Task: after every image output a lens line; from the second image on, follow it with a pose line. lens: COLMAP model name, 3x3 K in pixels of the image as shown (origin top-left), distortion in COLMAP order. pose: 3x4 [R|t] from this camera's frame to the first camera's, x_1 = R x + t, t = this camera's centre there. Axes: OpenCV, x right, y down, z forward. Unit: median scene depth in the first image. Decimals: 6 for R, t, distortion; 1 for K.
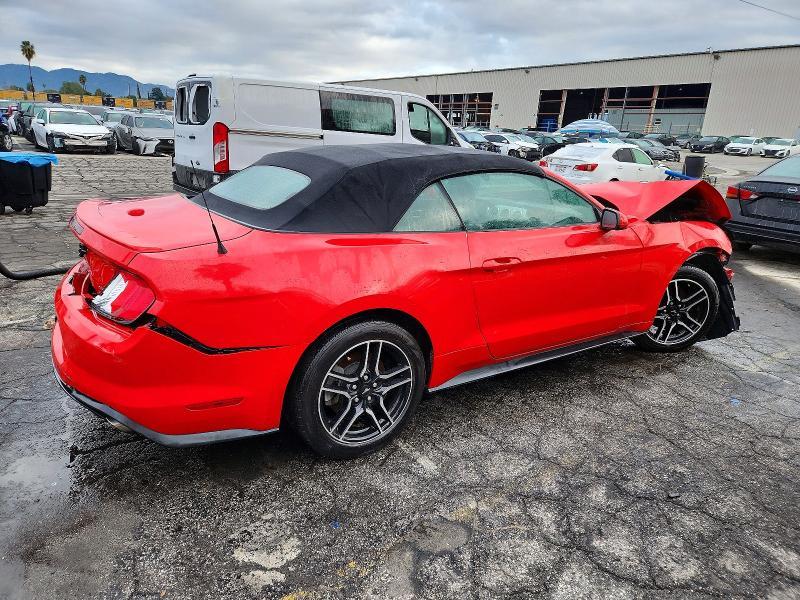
lens RADIAL K [[618.2, 0, 421.0], [0, 618.2, 299.9], [0, 0, 1]] dist [0.005111, 0.003887]
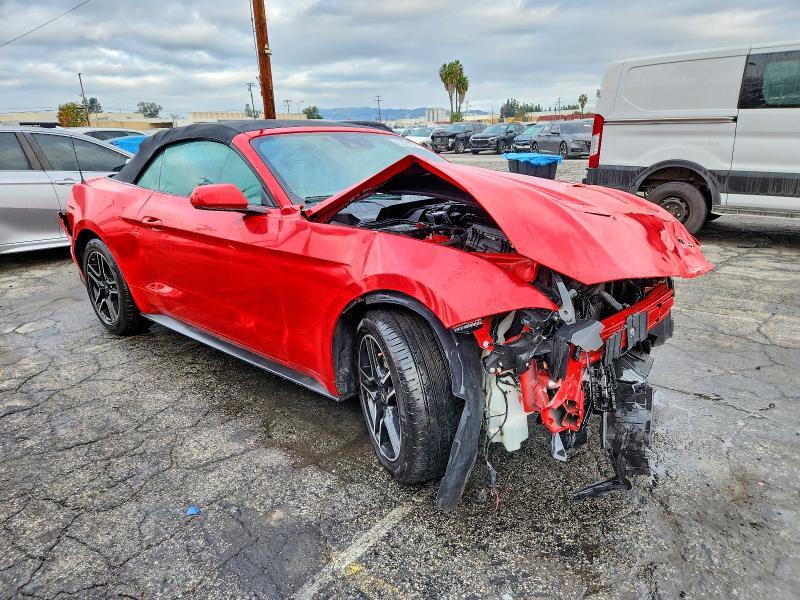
lens RADIAL K [[618.2, 0, 421.0], [0, 618.2, 299.9], [0, 0, 1]] dist [0.005111, 0.003887]
pose [[0.115231, 0.190030, -0.974992, 0.904130], [-0.224507, 0.961115, 0.160792, -0.148079], [0.967635, 0.200365, 0.153414, 0.922296]]
